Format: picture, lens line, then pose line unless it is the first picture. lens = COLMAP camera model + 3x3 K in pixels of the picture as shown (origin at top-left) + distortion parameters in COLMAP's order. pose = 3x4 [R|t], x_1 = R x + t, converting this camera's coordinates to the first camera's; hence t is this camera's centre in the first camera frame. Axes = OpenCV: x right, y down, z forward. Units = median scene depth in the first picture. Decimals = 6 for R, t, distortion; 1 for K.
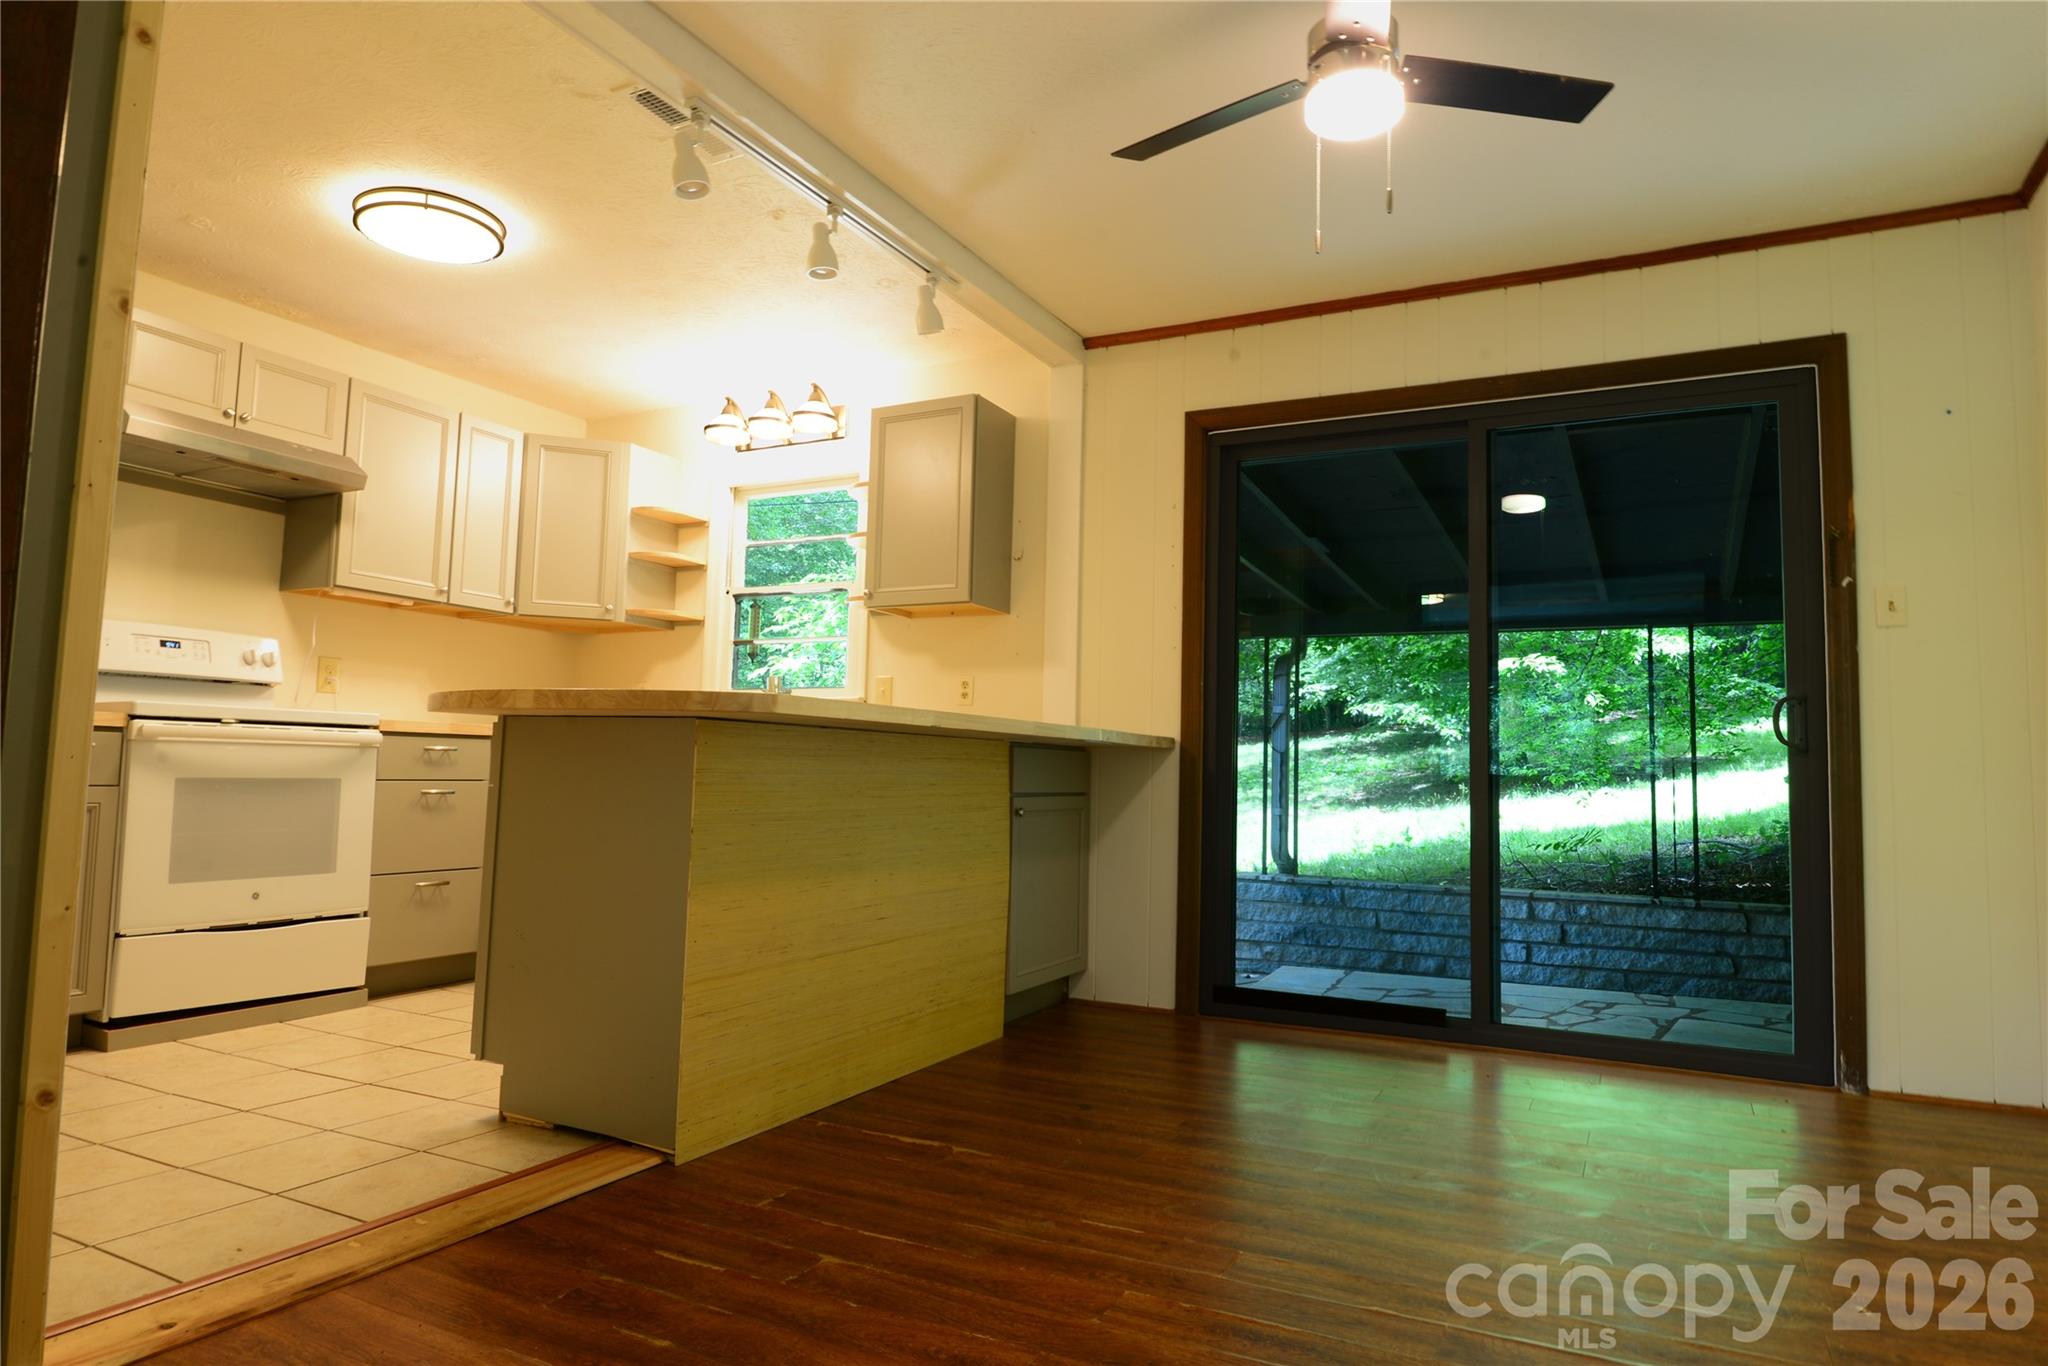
lens RADIAL K [[1212.2, 0, 1024.0], [0, 1212.2, 683.0], [0, 0, 1]] dist [0.014677, -0.024683]
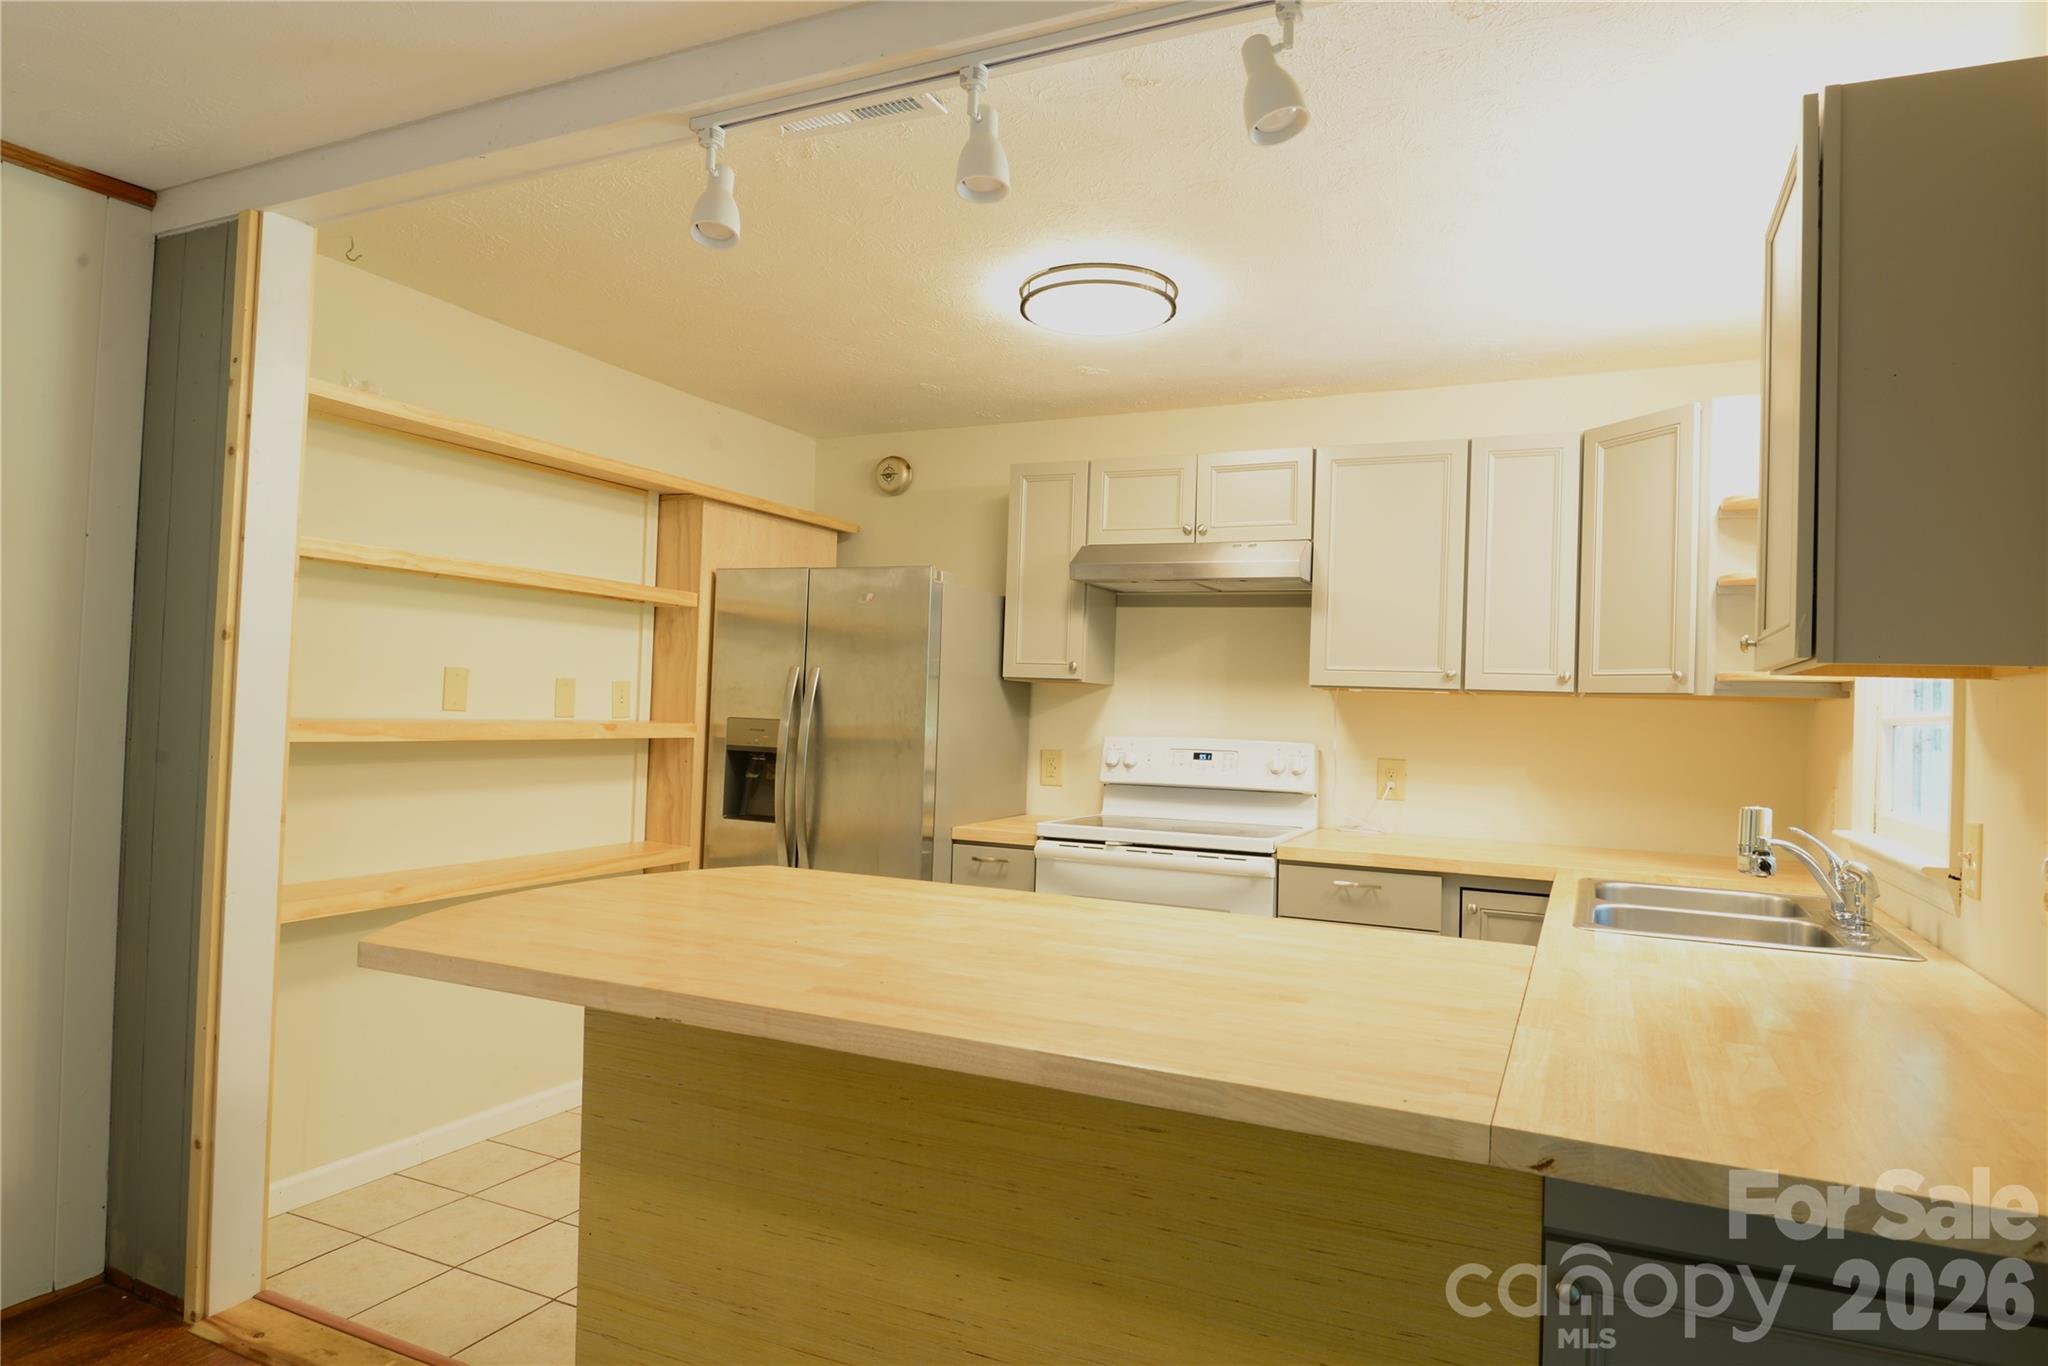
lens RADIAL K [[1212.2, 0, 1024.0], [0, 1212.2, 683.0], [0, 0, 1]] dist [0.014677, -0.024683]
pose [[0.044681, -0.044367, -0.998016, 0.303064], [0.043431, 0.998155, -0.042429, -0.051775], [0.998057, -0.041449, 0.046526, 0.718698]]
